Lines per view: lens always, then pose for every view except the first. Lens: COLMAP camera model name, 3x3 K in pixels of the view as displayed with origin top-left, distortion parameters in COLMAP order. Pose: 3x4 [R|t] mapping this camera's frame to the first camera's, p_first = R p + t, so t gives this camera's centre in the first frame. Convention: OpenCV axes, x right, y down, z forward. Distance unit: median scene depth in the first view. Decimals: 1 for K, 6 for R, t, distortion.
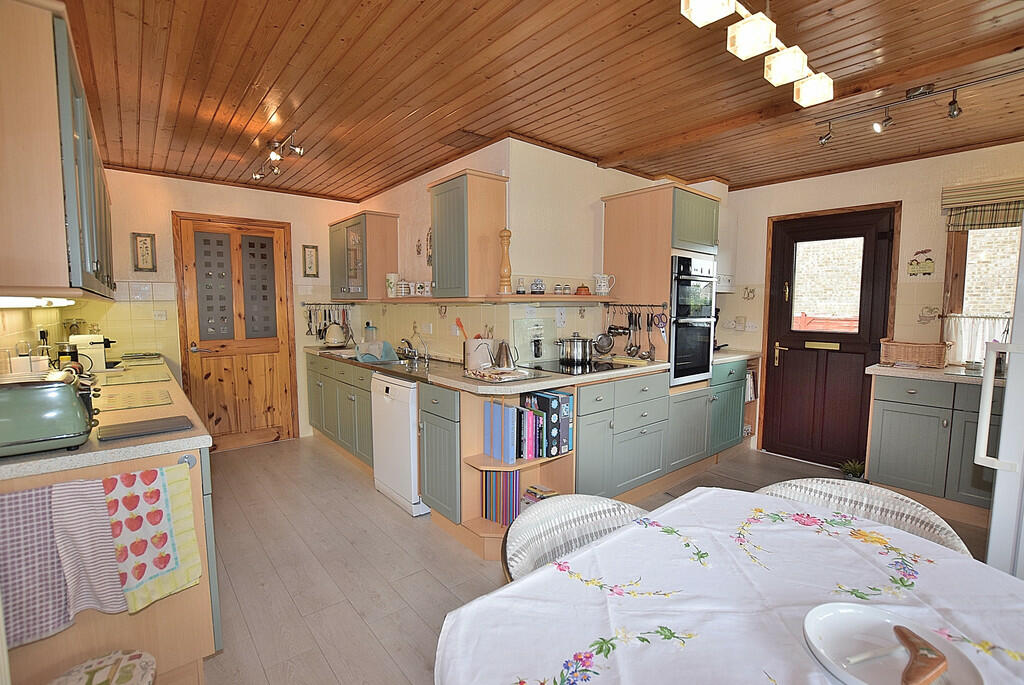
lens RADIAL K [[456.5, 0, 514.7], [0, 456.5, 344.8], [0, 0, 1]] dist [-0.036845, 0.005582]
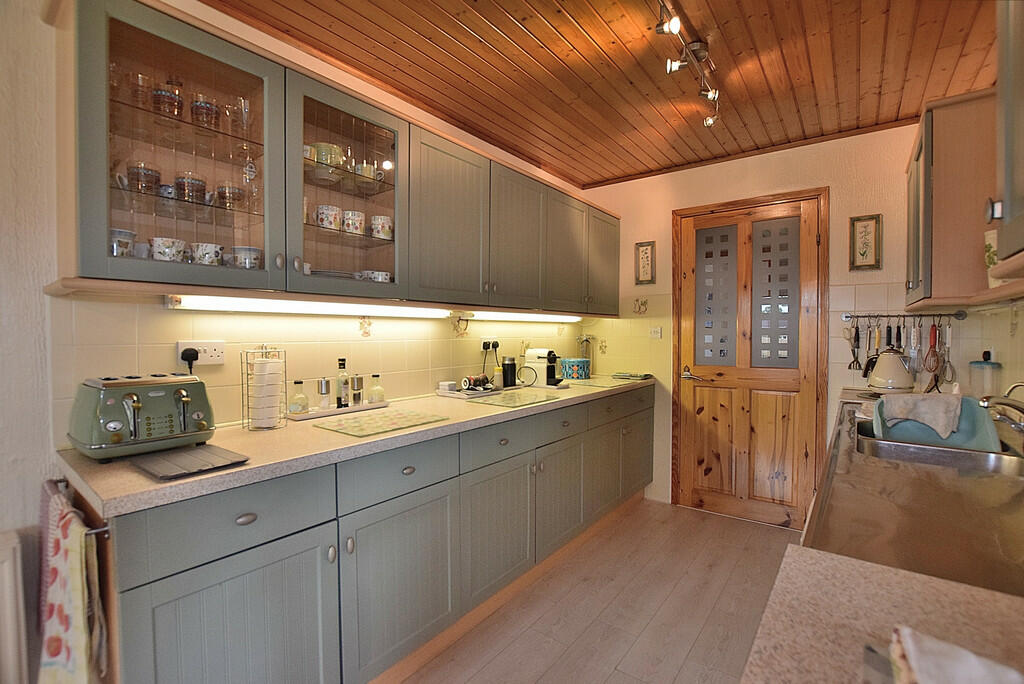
lens RADIAL K [[456.5, 0, 514.7], [0, 456.5, 344.3], [0, 0, 1]] dist [-0.036845, 0.005582]
pose [[0.216341, 0.023123, -0.976044, 0.016291], [-0.082051, 0.996613, 0.005423, -0.023228], [0.972864, 0.078912, 0.217506, 0.496184]]
